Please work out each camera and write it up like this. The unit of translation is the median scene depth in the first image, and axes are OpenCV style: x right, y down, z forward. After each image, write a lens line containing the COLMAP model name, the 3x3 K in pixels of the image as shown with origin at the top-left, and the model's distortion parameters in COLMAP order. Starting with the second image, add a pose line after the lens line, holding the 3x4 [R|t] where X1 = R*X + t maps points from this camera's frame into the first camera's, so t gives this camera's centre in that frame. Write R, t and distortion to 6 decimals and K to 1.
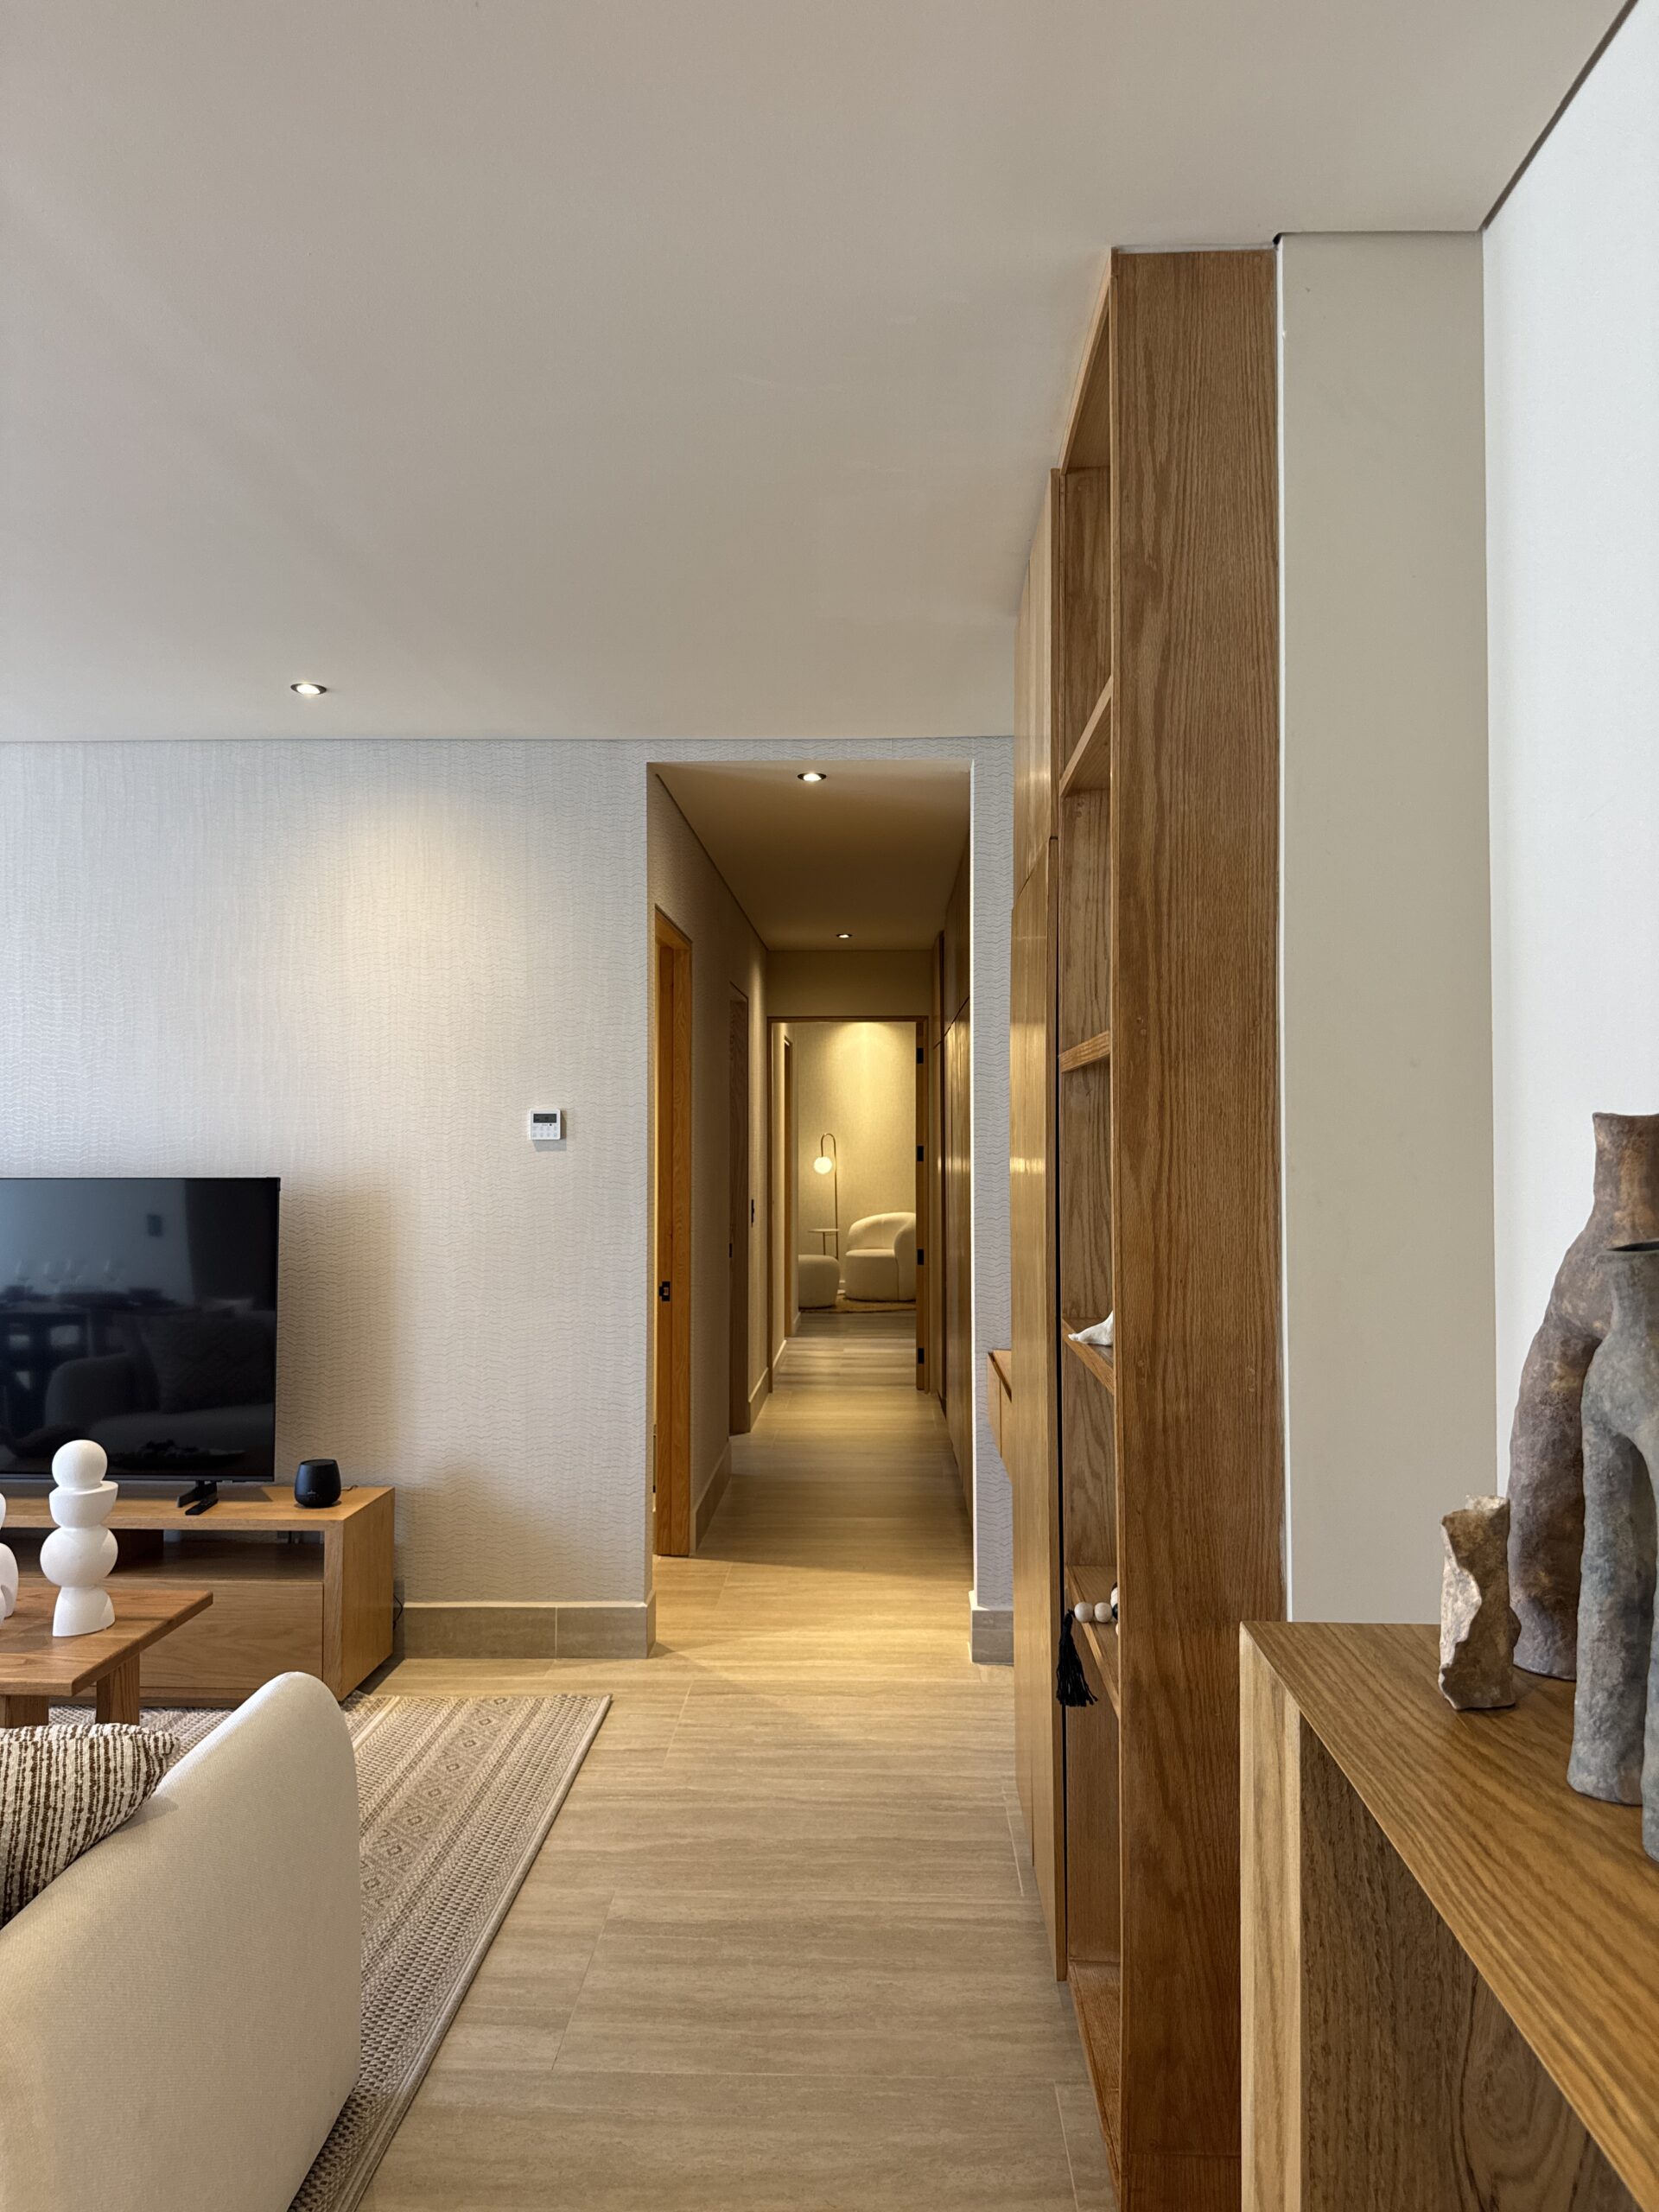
lens RADIAL K [[1565.2, 0, 839.4], [0, 1565.2, 1088.8], [0, 0, 1]] dist [0.040784, -0.049777]
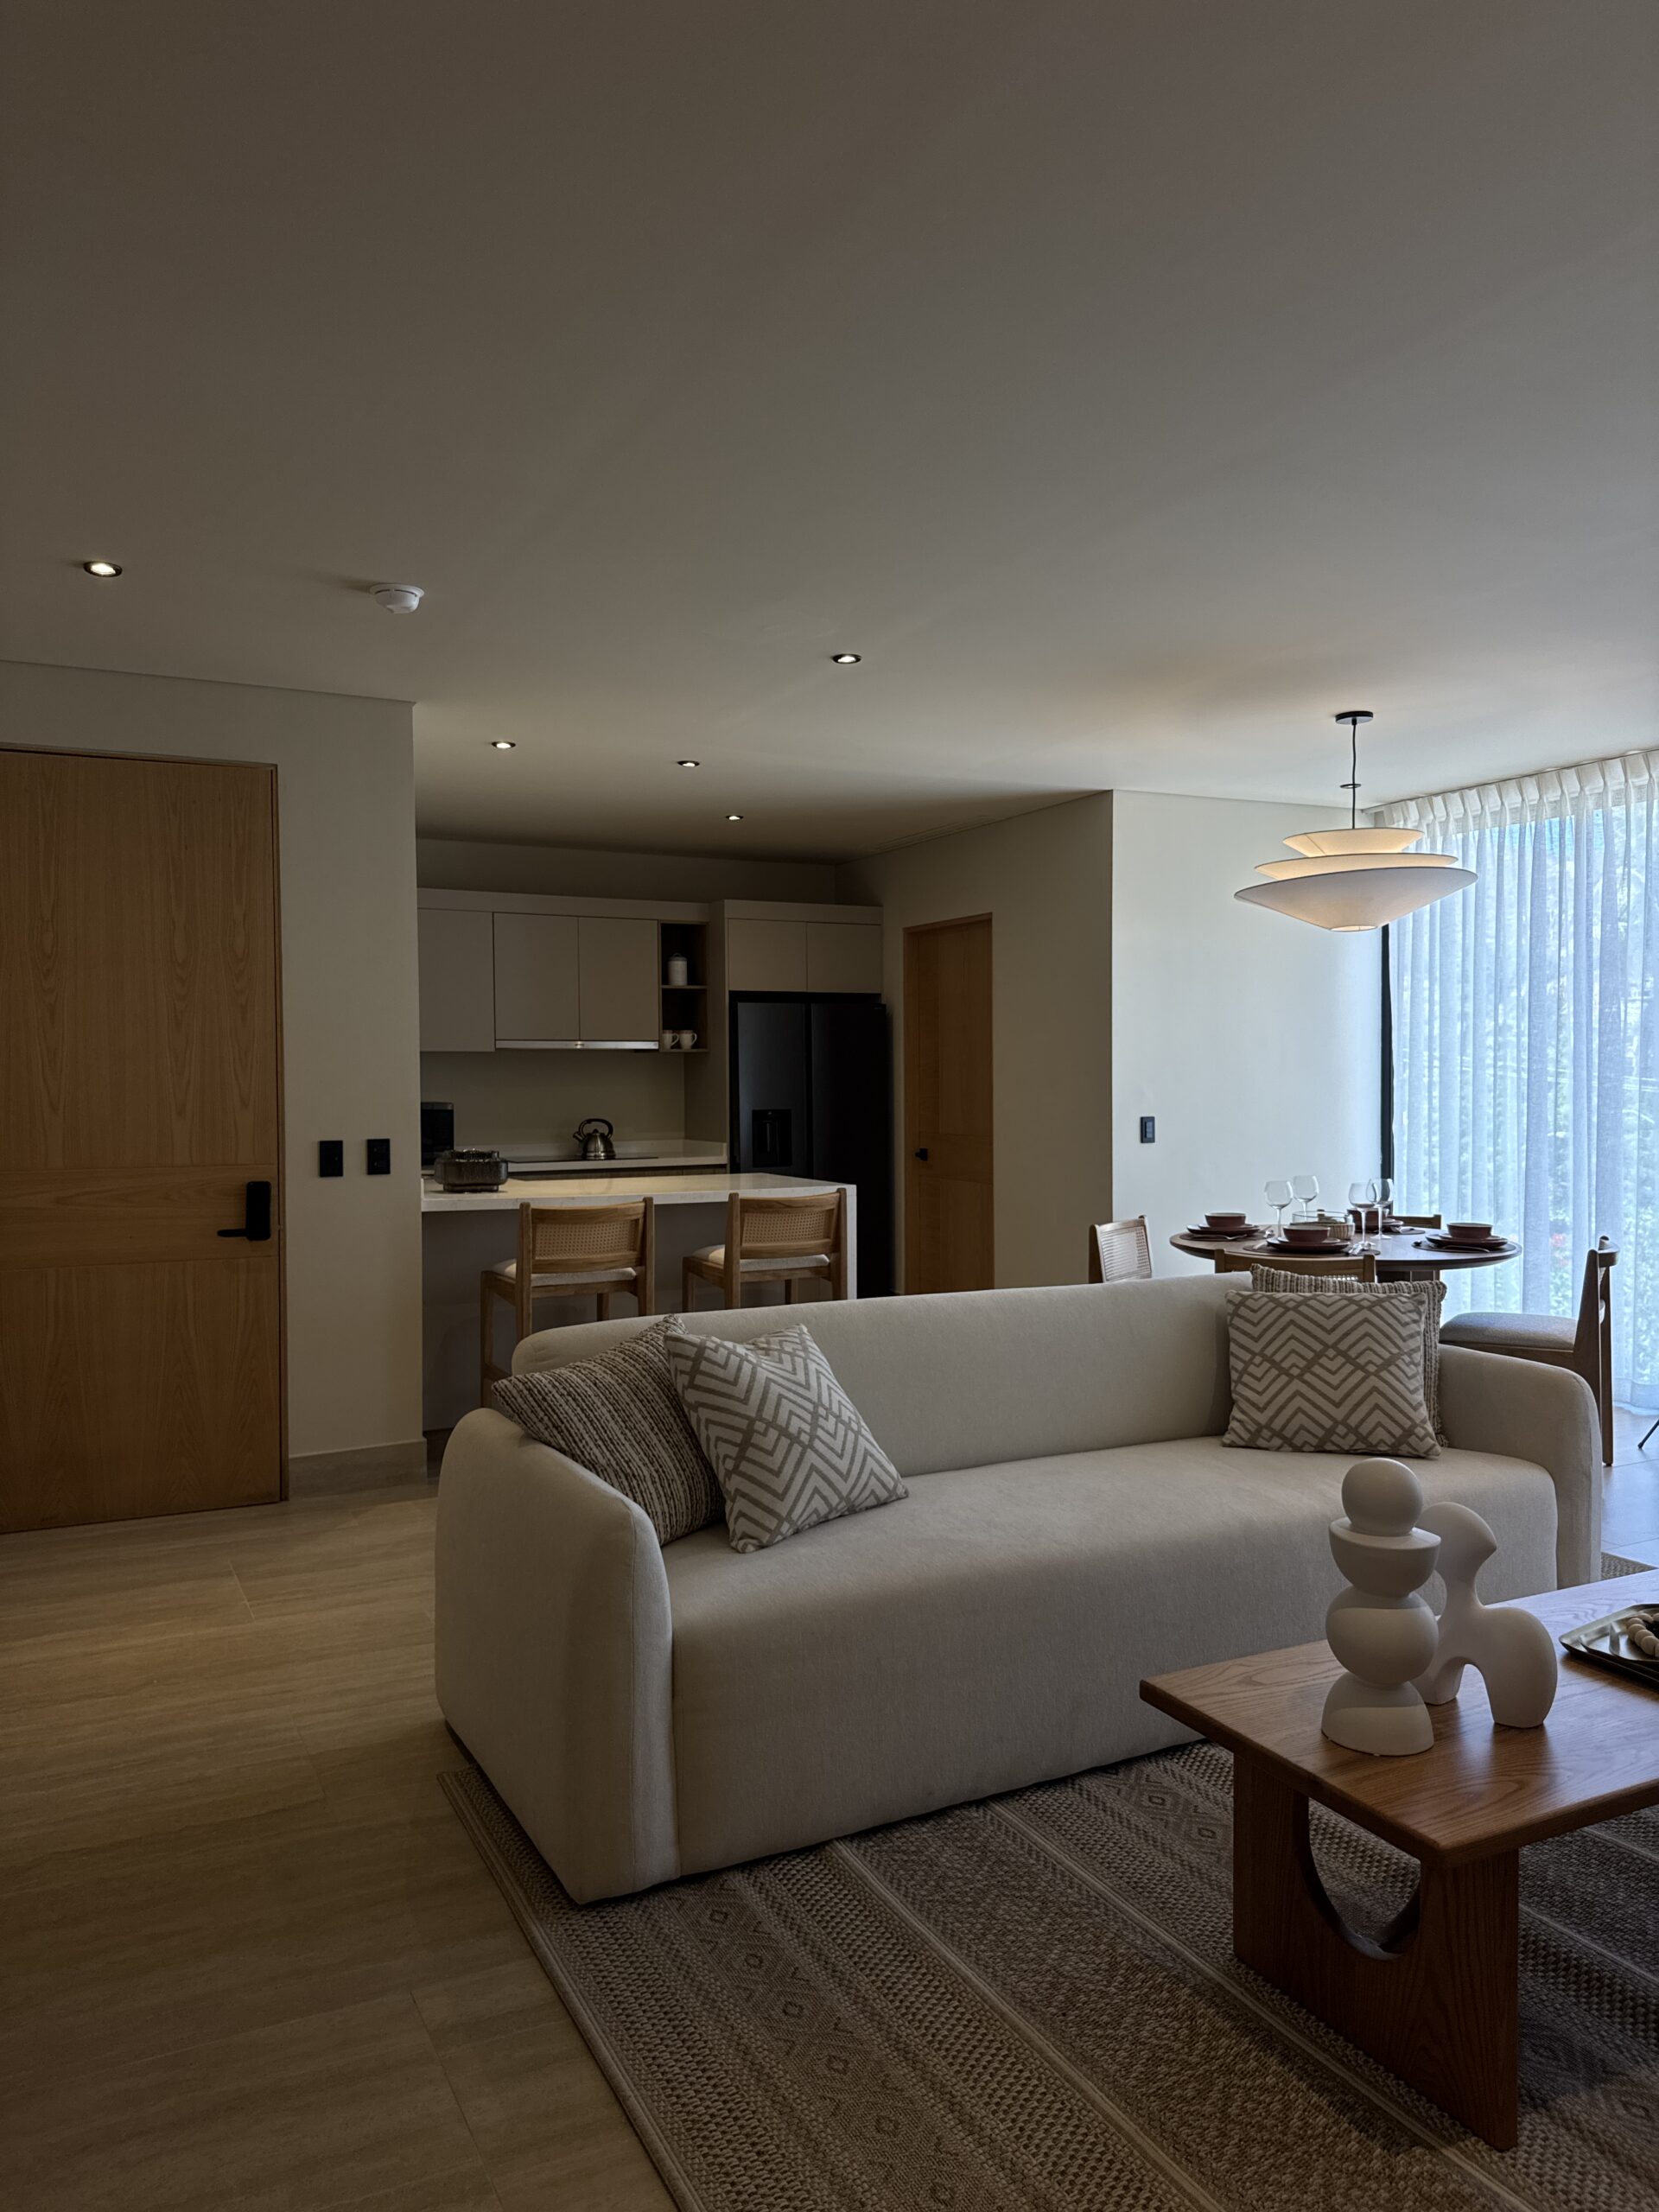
lens RADIAL K [[1565.2, 0, 799.2], [0, 1565.2, 1085.0], [0, 0, 1]] dist [0.040784, -0.049777]
pose [[-0.884518, 0.008398, -0.466431, 0.034049], [0.020045, 0.999599, -0.020014, 0.073922], [0.466076, -0.027052, -0.884331, 1.398161]]
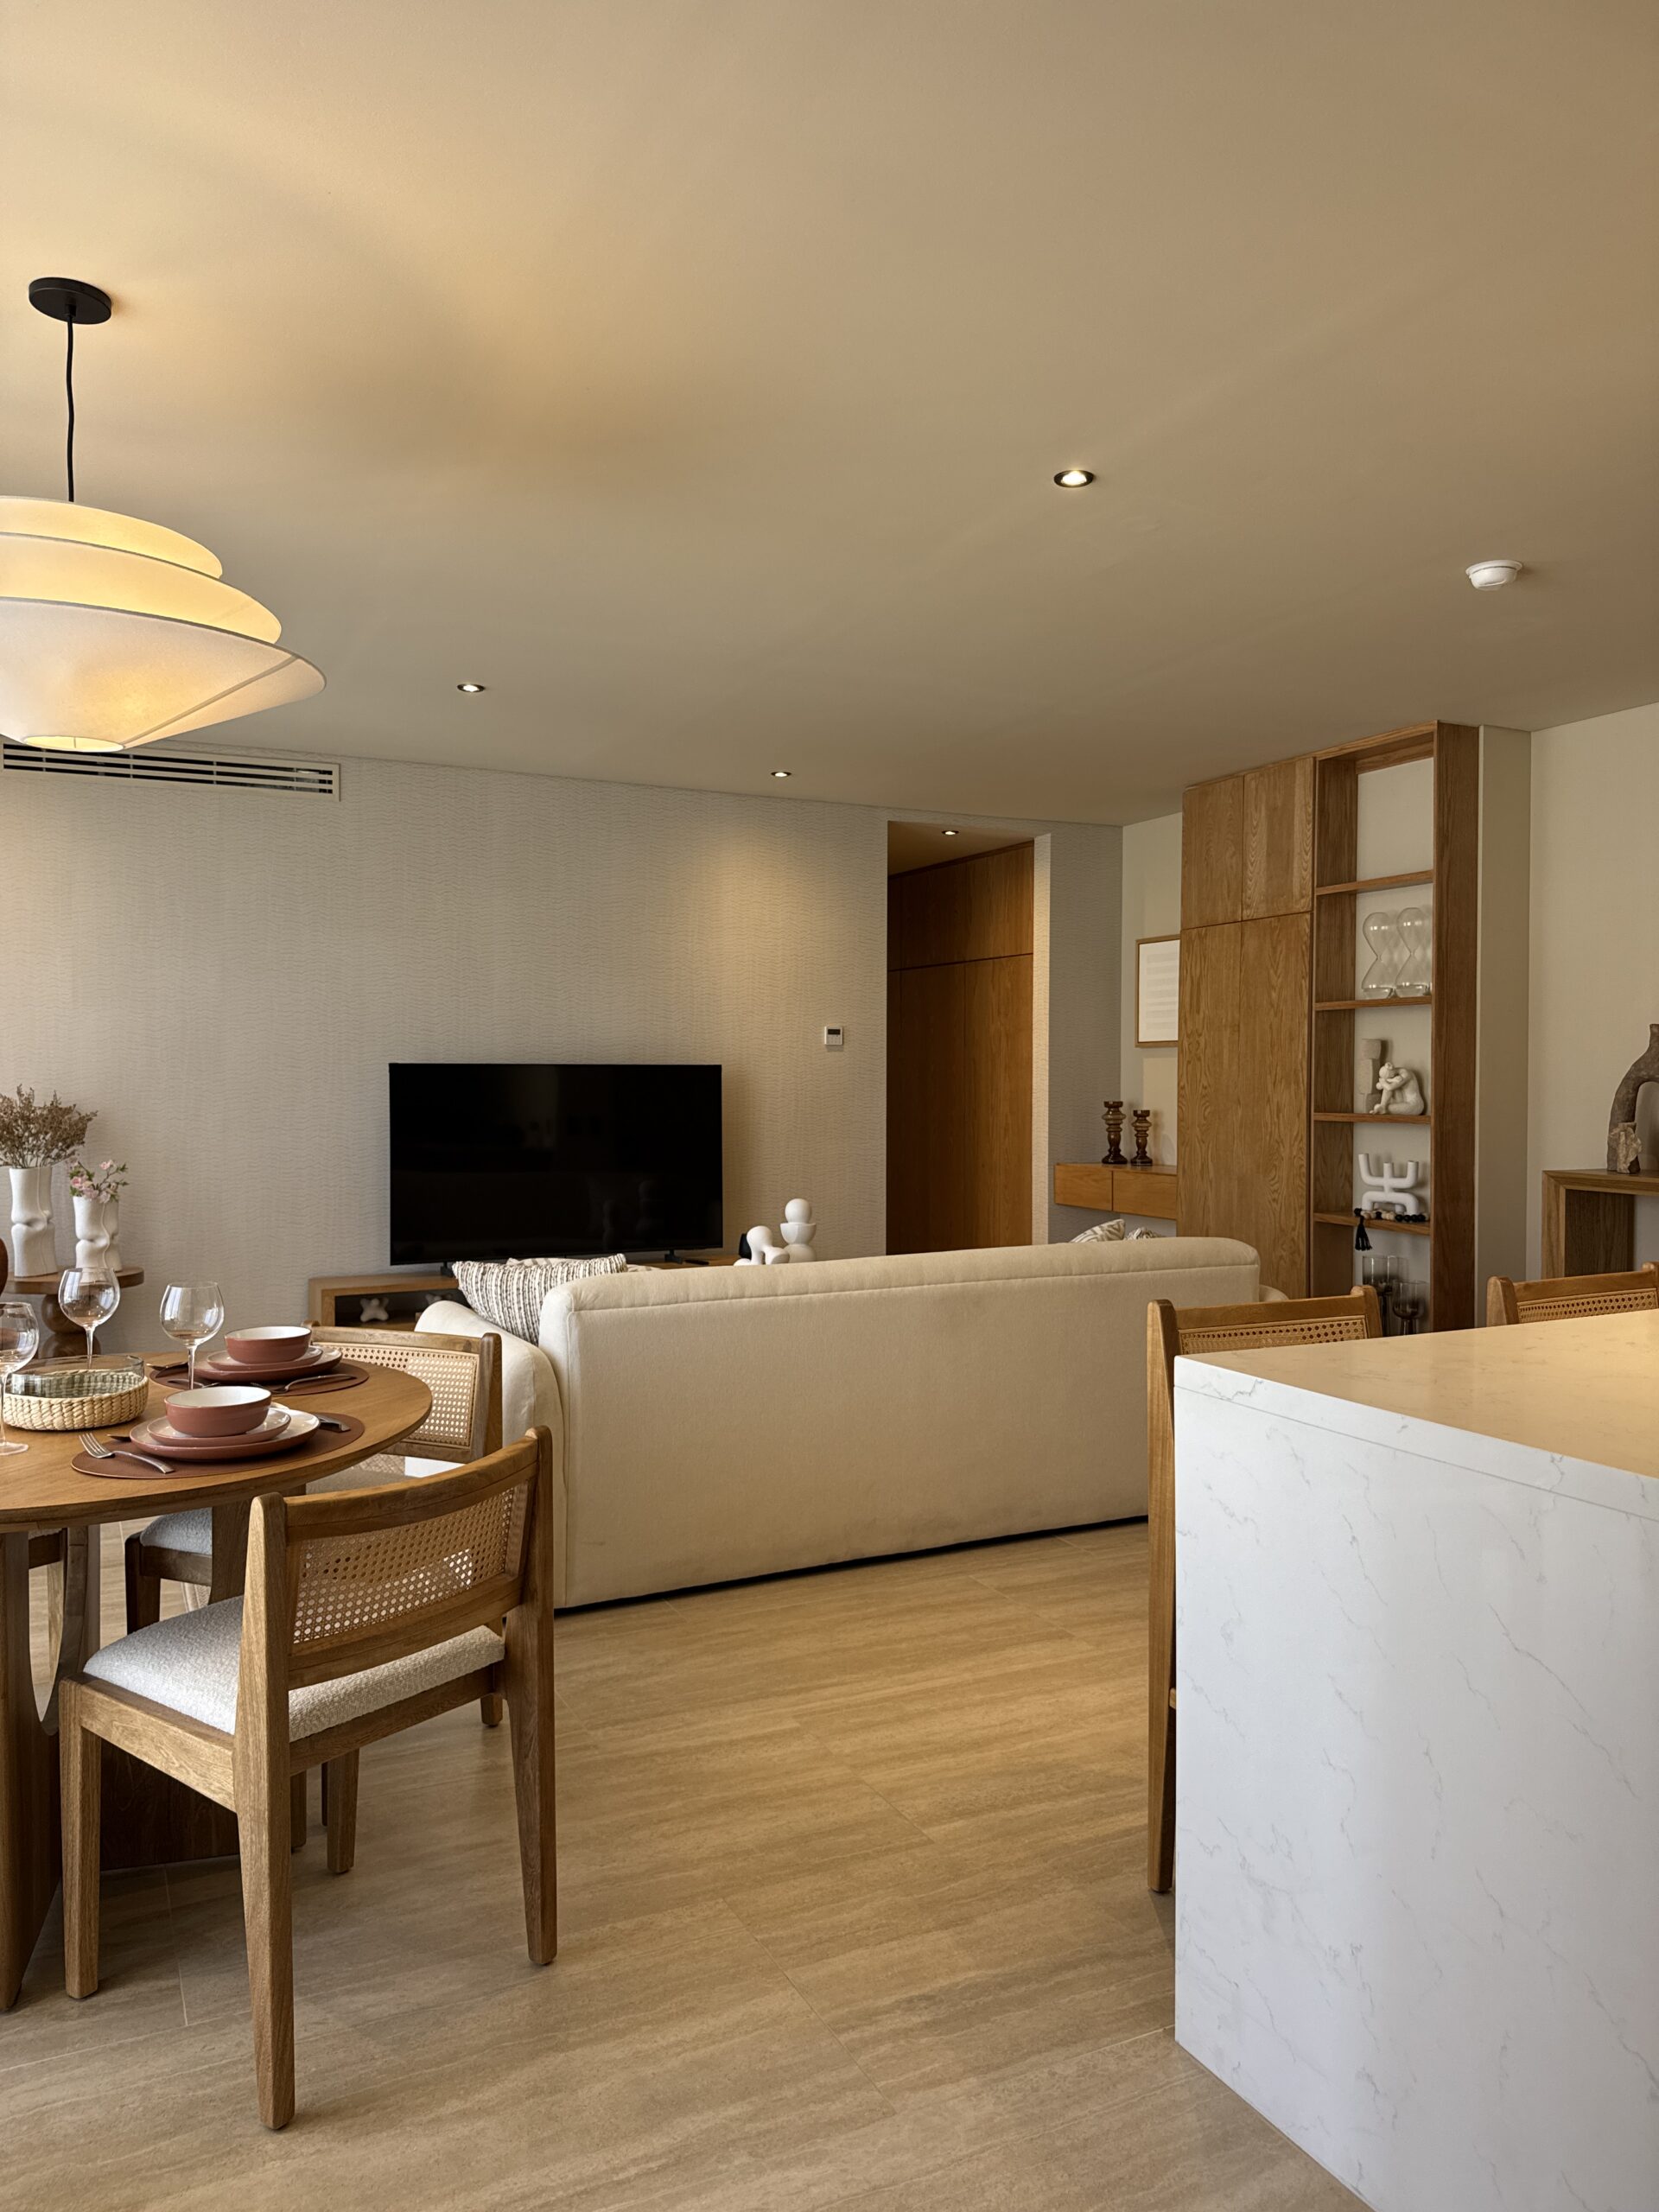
lens RADIAL K [[1565.2, 0, 868.9], [0, 1565.2, 1095.6], [0, 0, 1]] dist [0.040784, -0.049777]
pose [[0.874262, -0.002111, 0.485450, -1.234465], [-0.017545, 0.999200, 0.035943, 0.034457], [-0.485137, -0.039941, 0.873525, -0.588460]]
